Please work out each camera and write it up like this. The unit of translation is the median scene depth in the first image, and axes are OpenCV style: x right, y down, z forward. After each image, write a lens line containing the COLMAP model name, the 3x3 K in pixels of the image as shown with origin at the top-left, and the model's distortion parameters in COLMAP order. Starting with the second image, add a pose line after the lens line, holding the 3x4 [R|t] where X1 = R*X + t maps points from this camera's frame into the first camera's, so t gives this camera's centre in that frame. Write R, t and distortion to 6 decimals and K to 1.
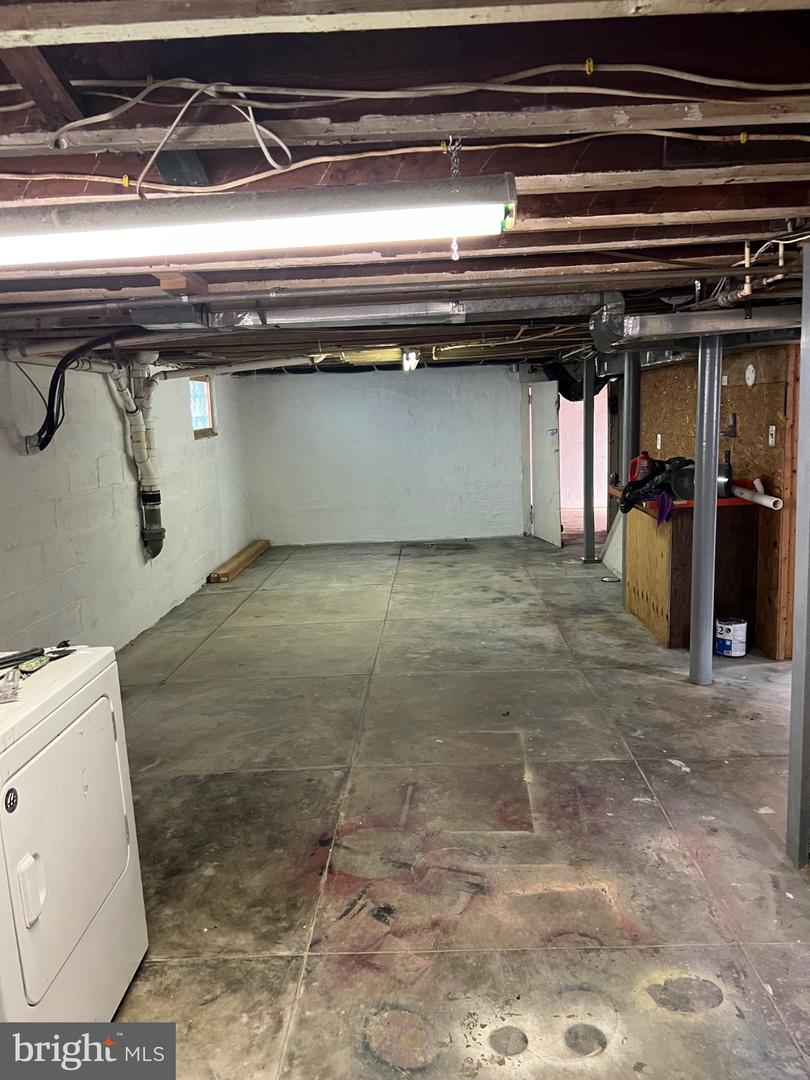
lens RADIAL K [[815.1, 0, 403.9], [0, 815.1, 538.9], [0, 0, 1]] dist [0.004258, -0.001011]
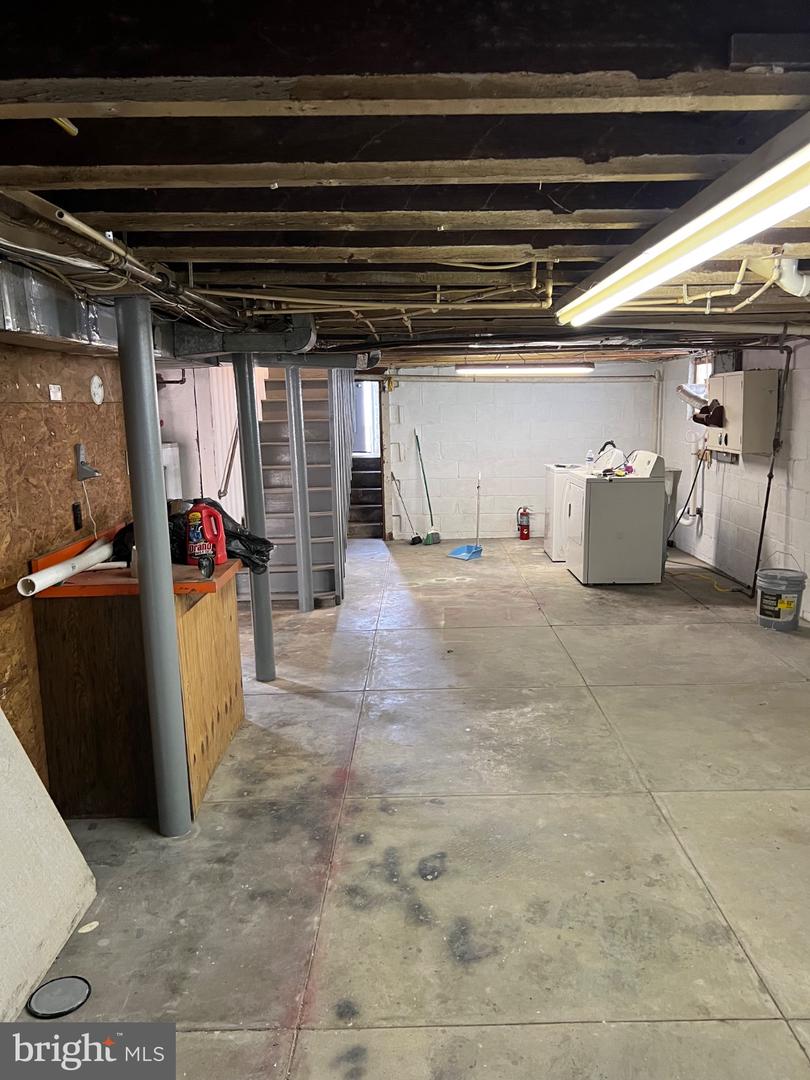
lens RADIAL K [[815.1, 0, 408.6], [0, 815.1, 544.9], [0, 0, 1]] dist [0.004258, -0.001011]
pose [[-0.997699, 0.066985, -0.010430, 0.139718], [0.060085, 0.944987, 0.321543, -0.256095], [0.031394, 0.320177, -0.946837, 1.554591]]
